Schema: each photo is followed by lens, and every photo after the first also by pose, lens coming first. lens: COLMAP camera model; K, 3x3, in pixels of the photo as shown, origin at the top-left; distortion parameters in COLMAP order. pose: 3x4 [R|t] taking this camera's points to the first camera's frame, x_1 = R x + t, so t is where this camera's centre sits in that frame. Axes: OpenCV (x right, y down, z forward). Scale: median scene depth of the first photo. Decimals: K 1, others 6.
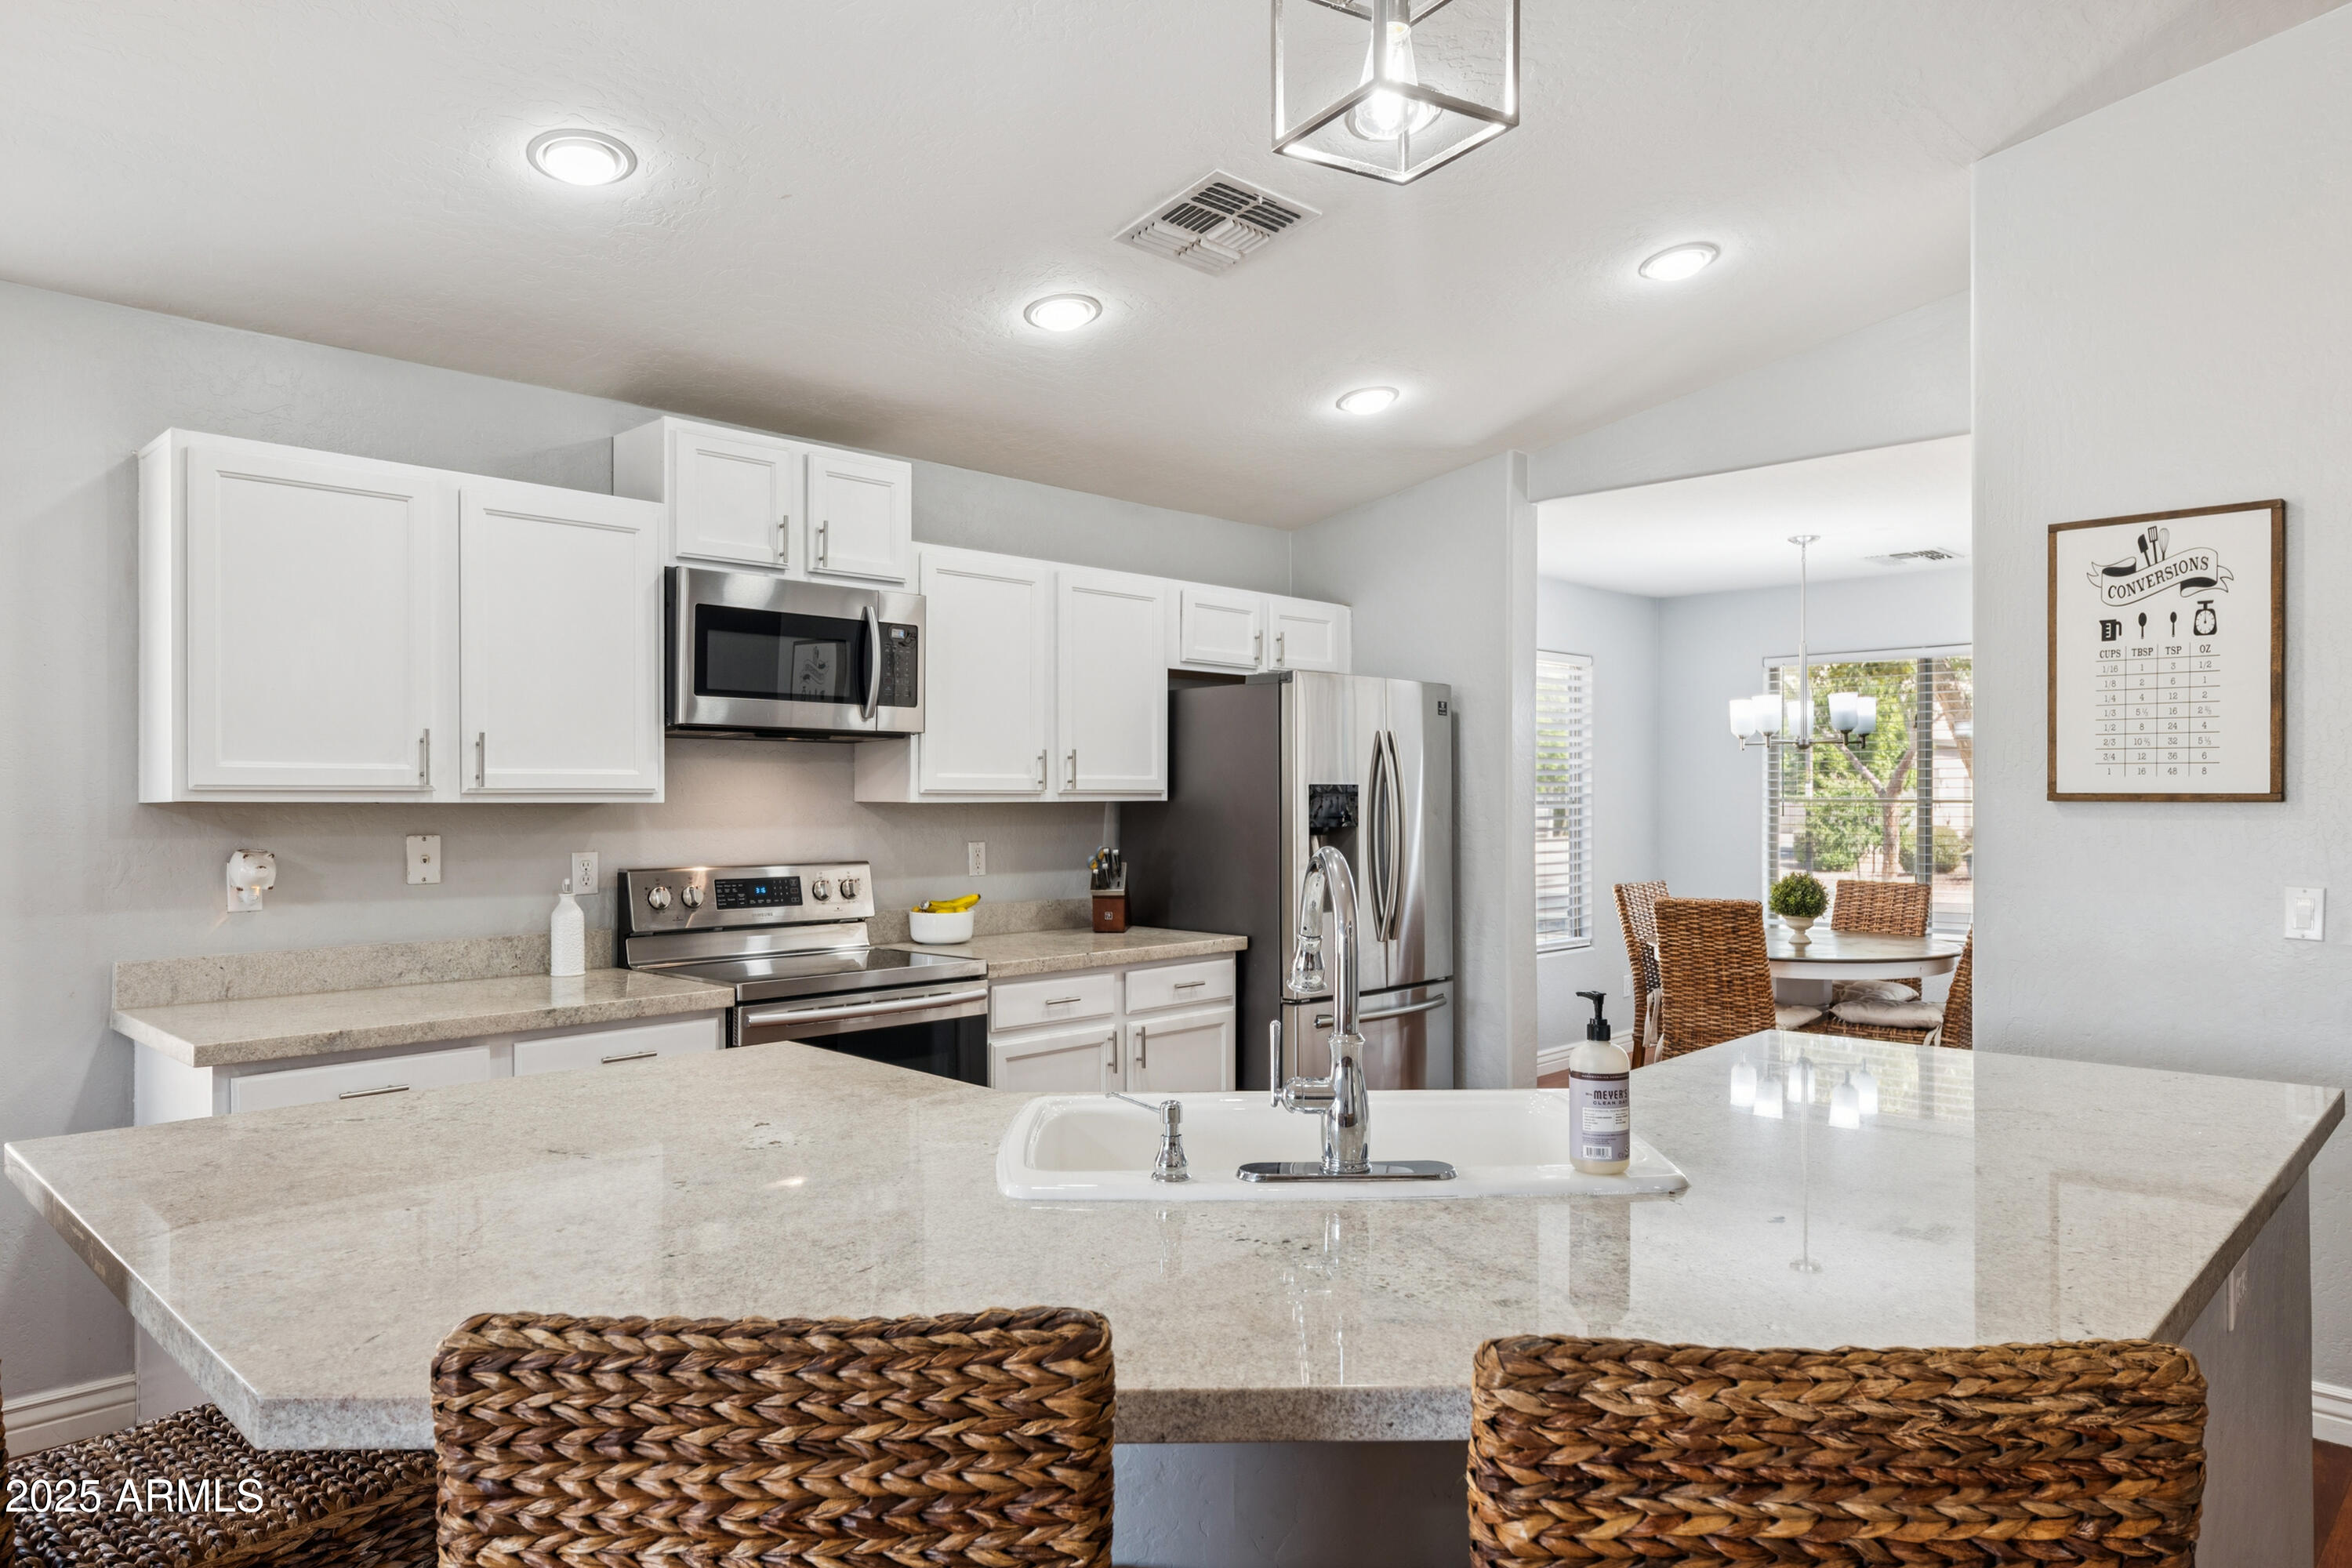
lens RADIAL K [[1487.5, 0, 1177.2], [0, 1487.5, 786.9], [0, 0, 1]] dist [0.002059, 0.000315]
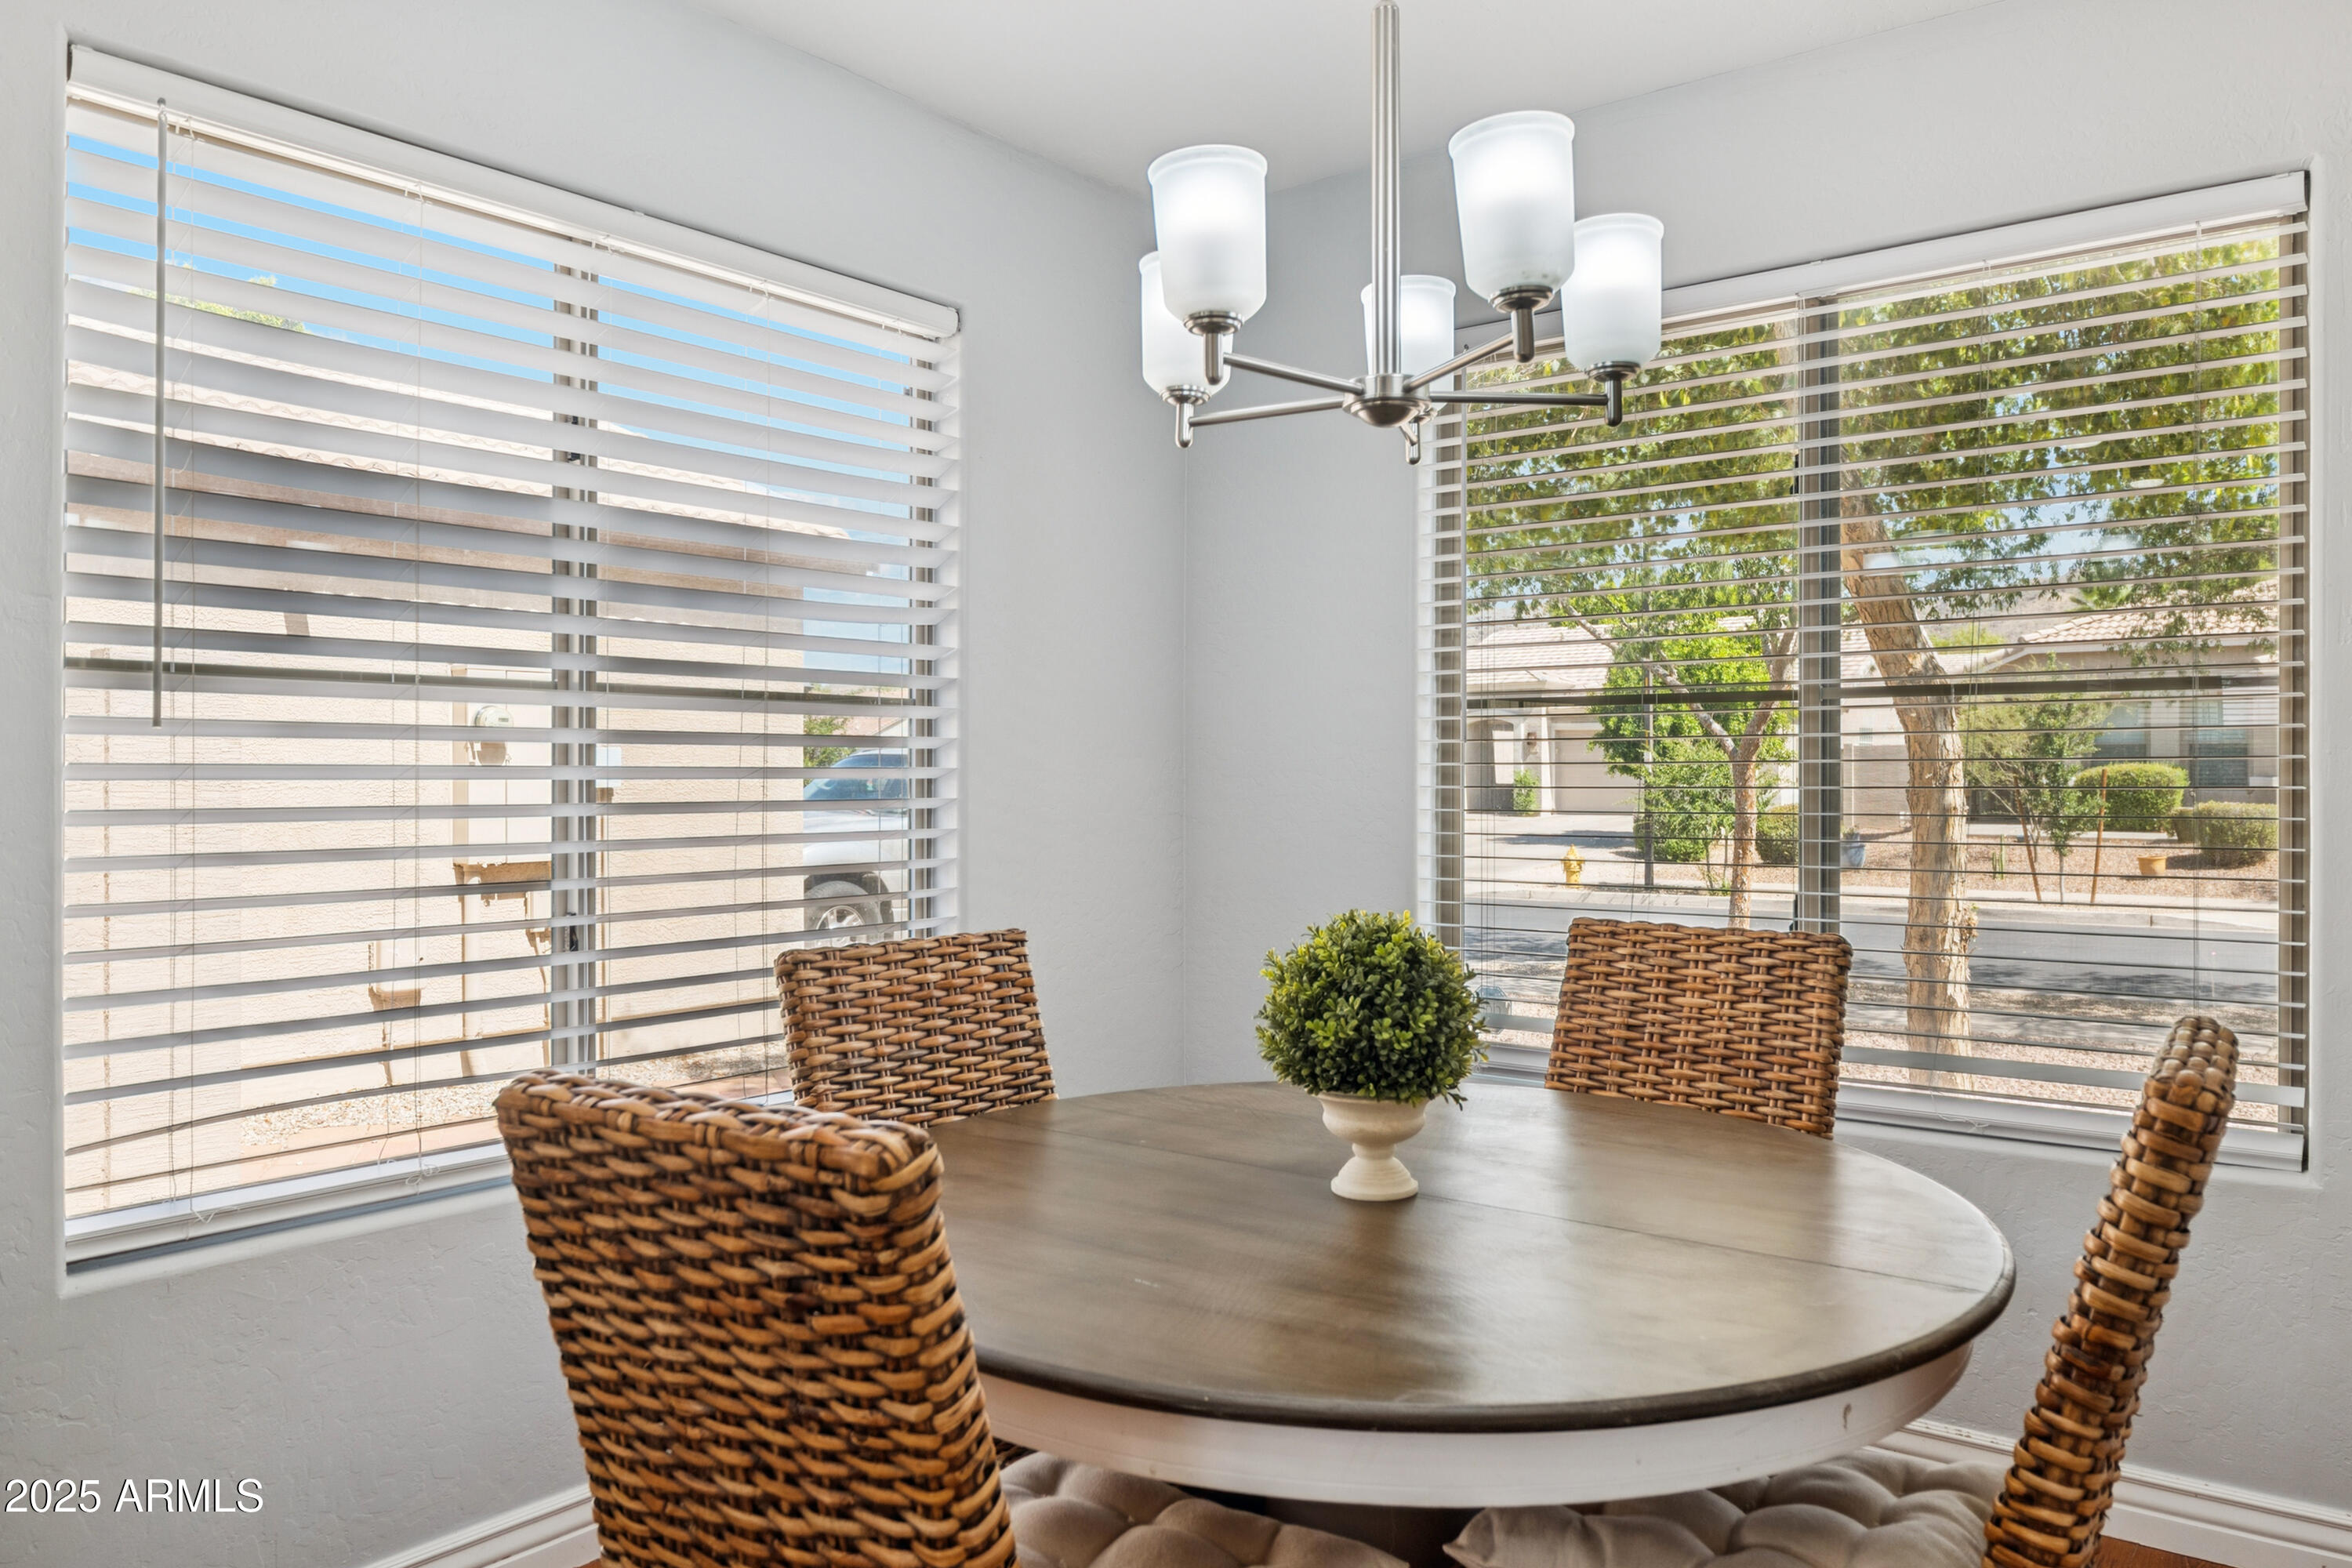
lens RADIAL K [[1683.9, 0, 1174.5], [0, 1683.9, 784.1], [0, 0, 1]] dist [-0.005614, -0.000462]
pose [[0.993094, 0.000969, 0.117314, 0.280165], [-0.002365, 0.999928, 0.011758, 0.025511], [-0.117294, -0.011955, 0.993025, 0.575171]]
